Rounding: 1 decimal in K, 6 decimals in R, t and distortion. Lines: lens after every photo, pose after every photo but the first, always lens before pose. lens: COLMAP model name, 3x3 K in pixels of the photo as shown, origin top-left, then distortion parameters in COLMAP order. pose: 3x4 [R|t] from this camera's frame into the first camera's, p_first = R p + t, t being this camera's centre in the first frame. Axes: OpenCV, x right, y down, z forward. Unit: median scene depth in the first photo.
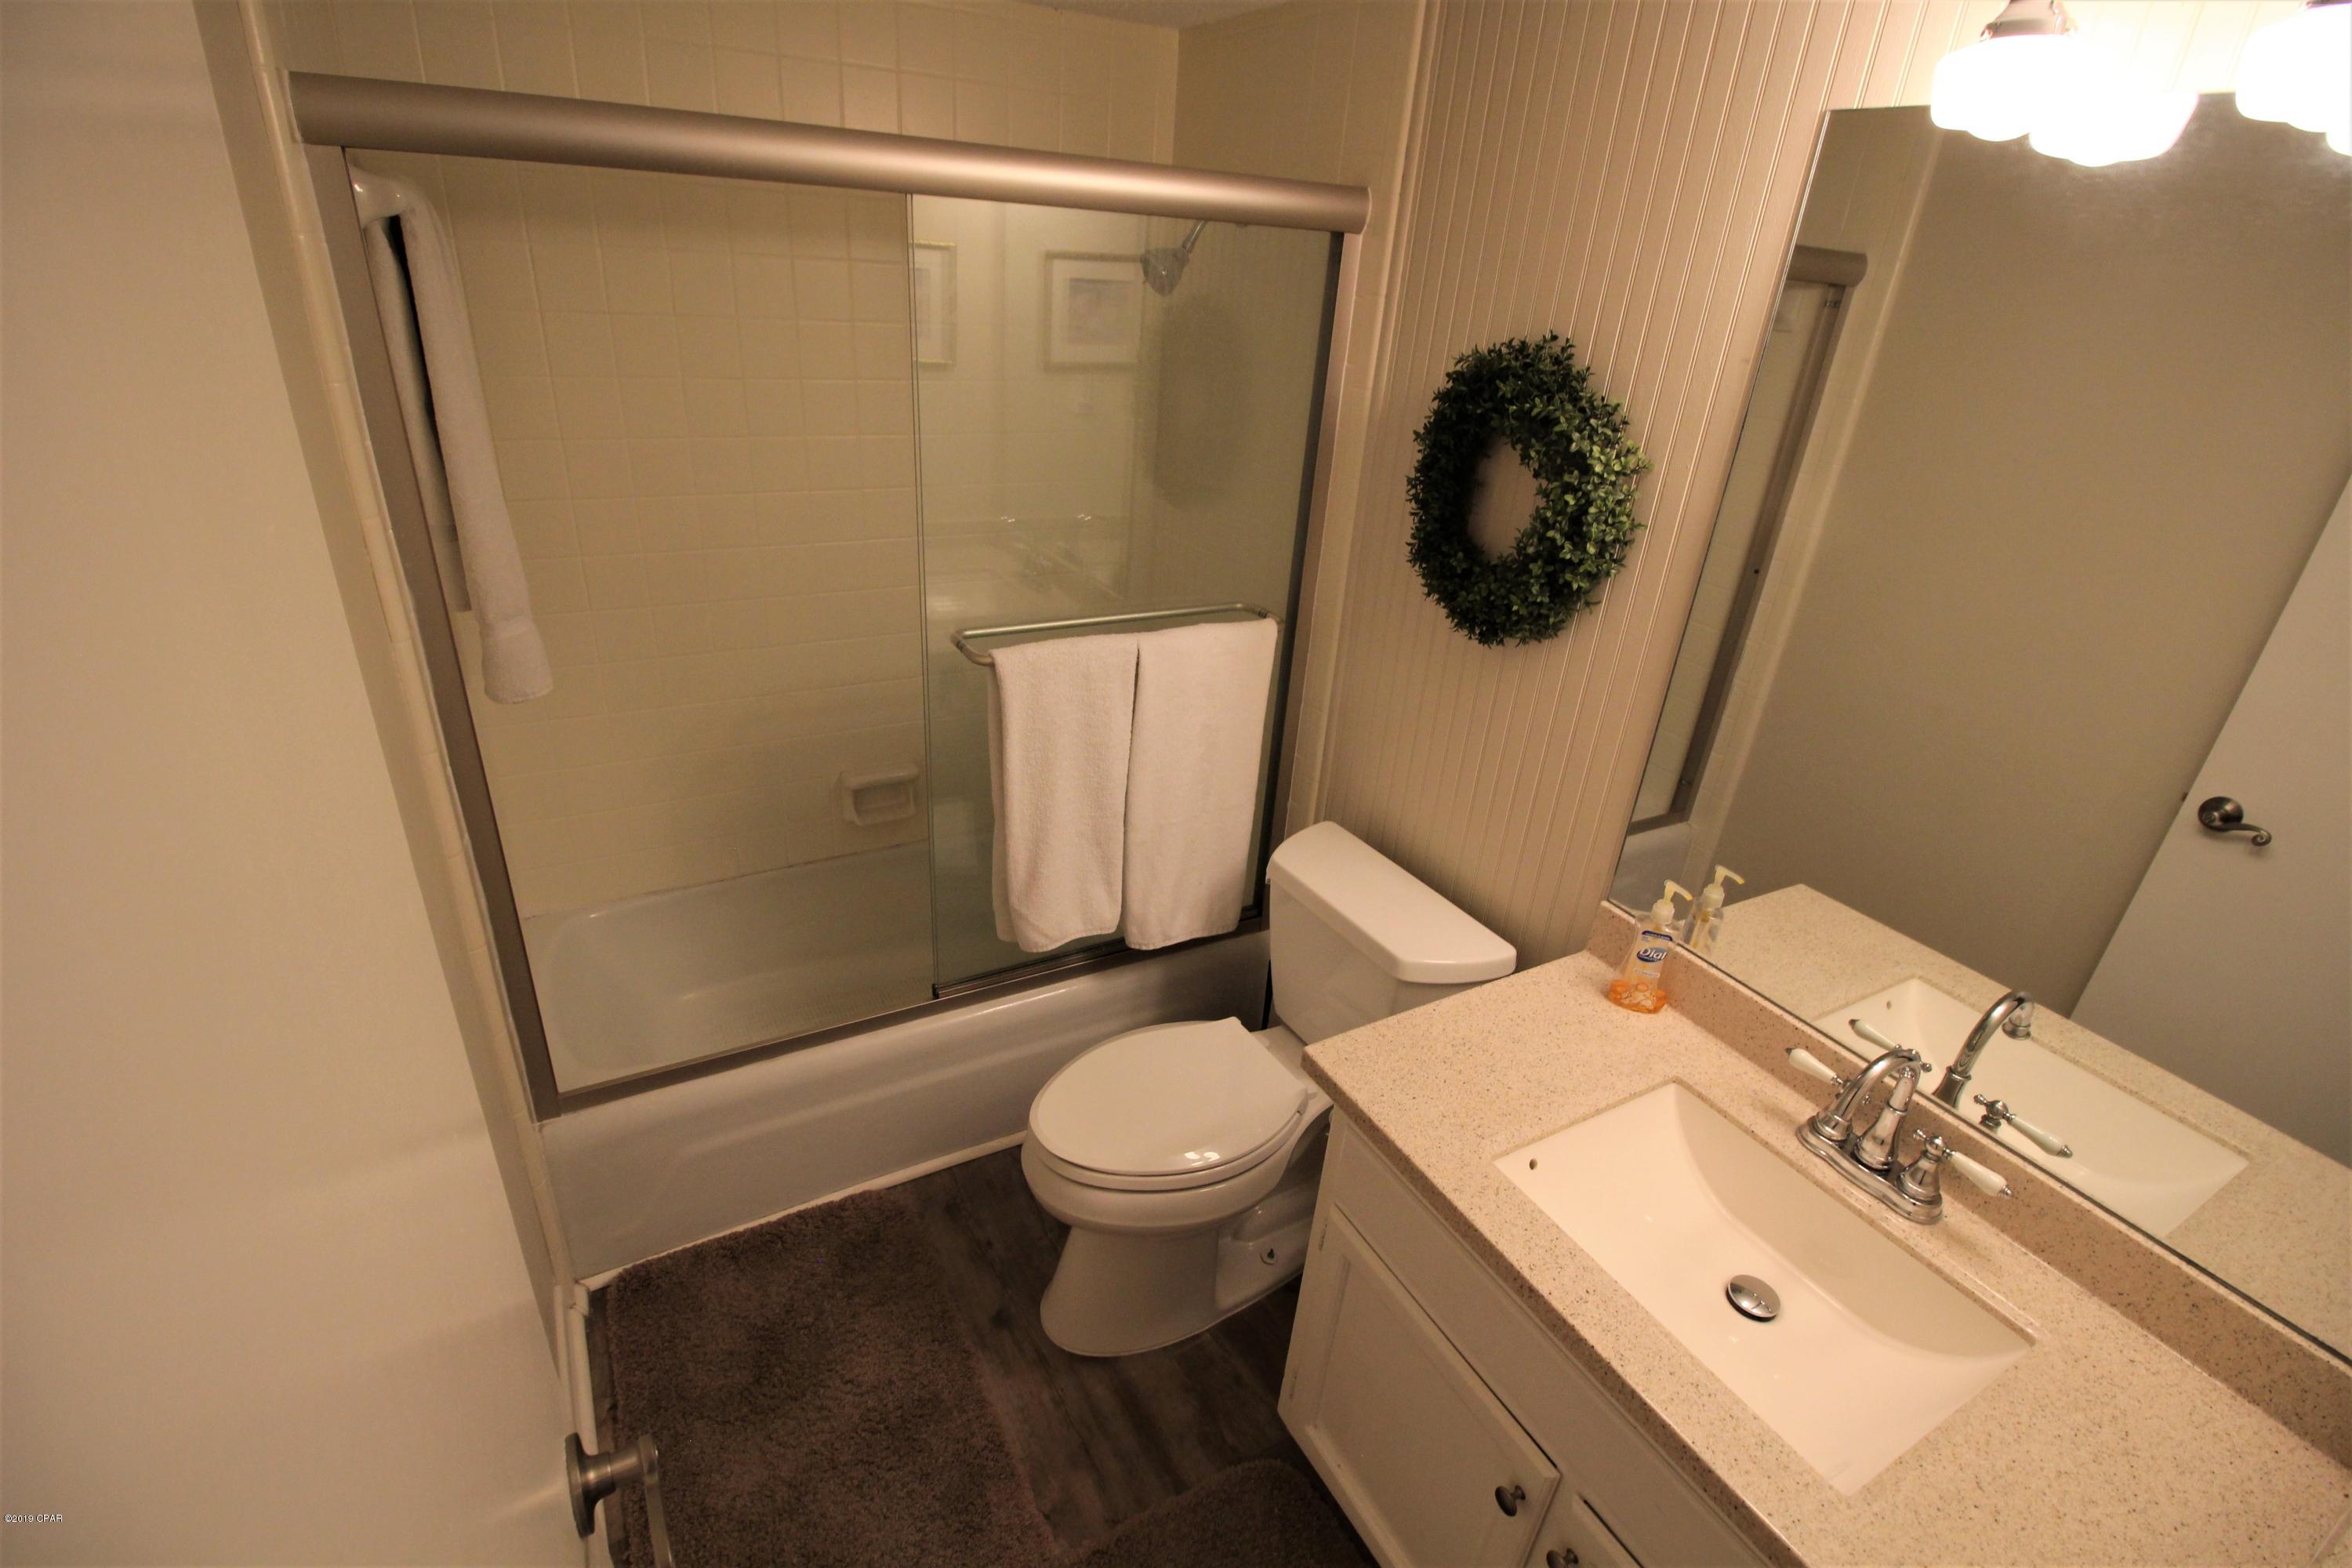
lens RADIAL K [[1089.0, 0, 1170.6], [0, 1089.0, 781.3], [0, 0, 1]] dist [-0.000163, -0.012058]
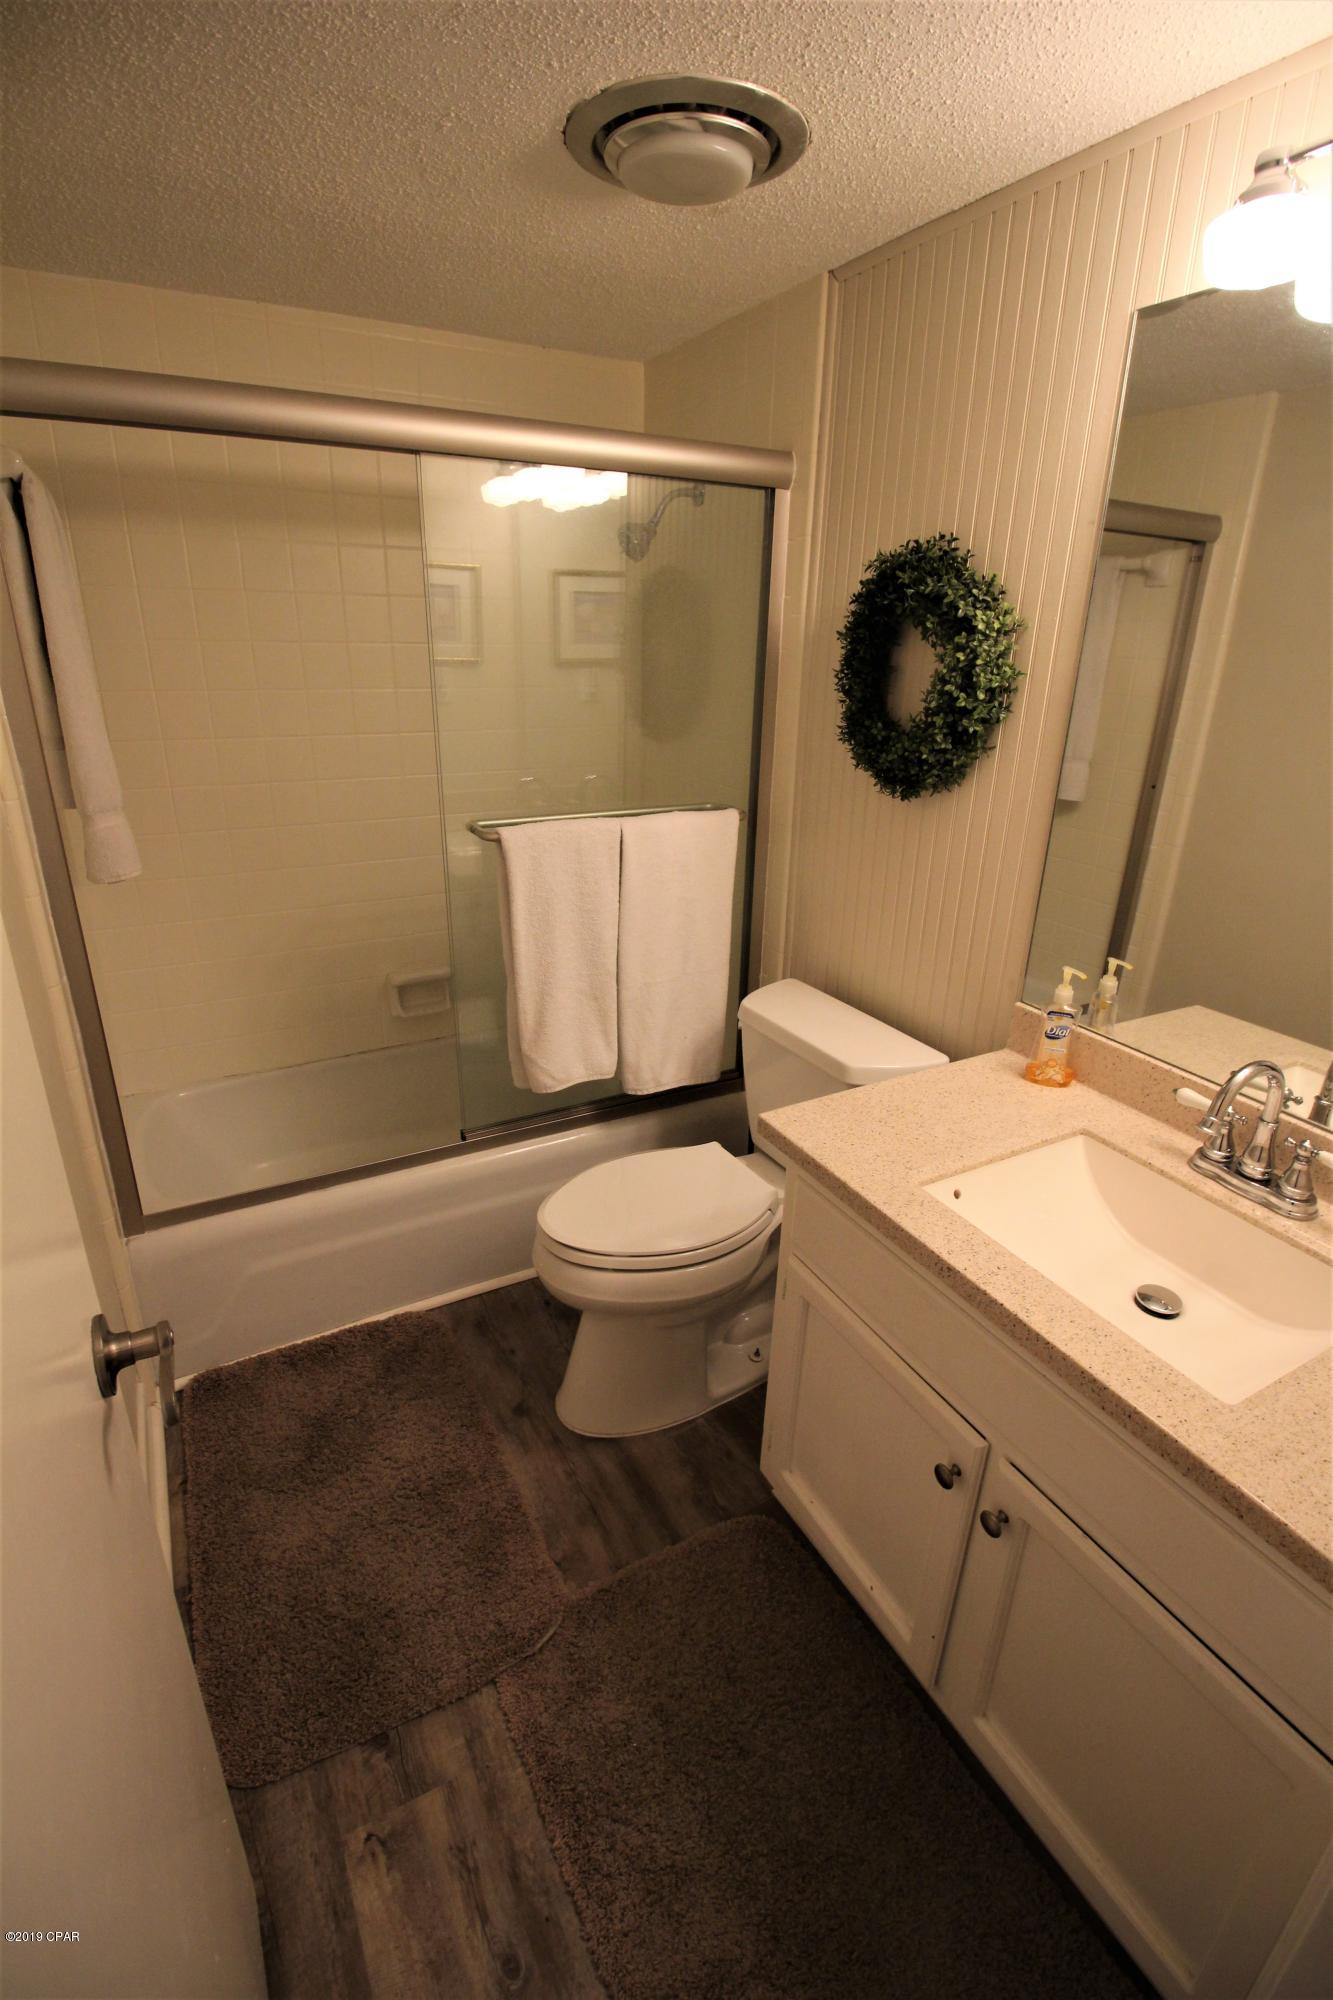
lens RADIAL K [[926.0, 0, 668.4], [0, 926.0, 1000.4], [0, 0, 1]] dist [-0.000163, -0.012058]
pose [[0.998813, -0.038639, -0.029660, 0.049527], [0.036013, 0.995775, -0.084469, 0.169139], [0.032798, 0.083300, 0.995985, -0.003424]]
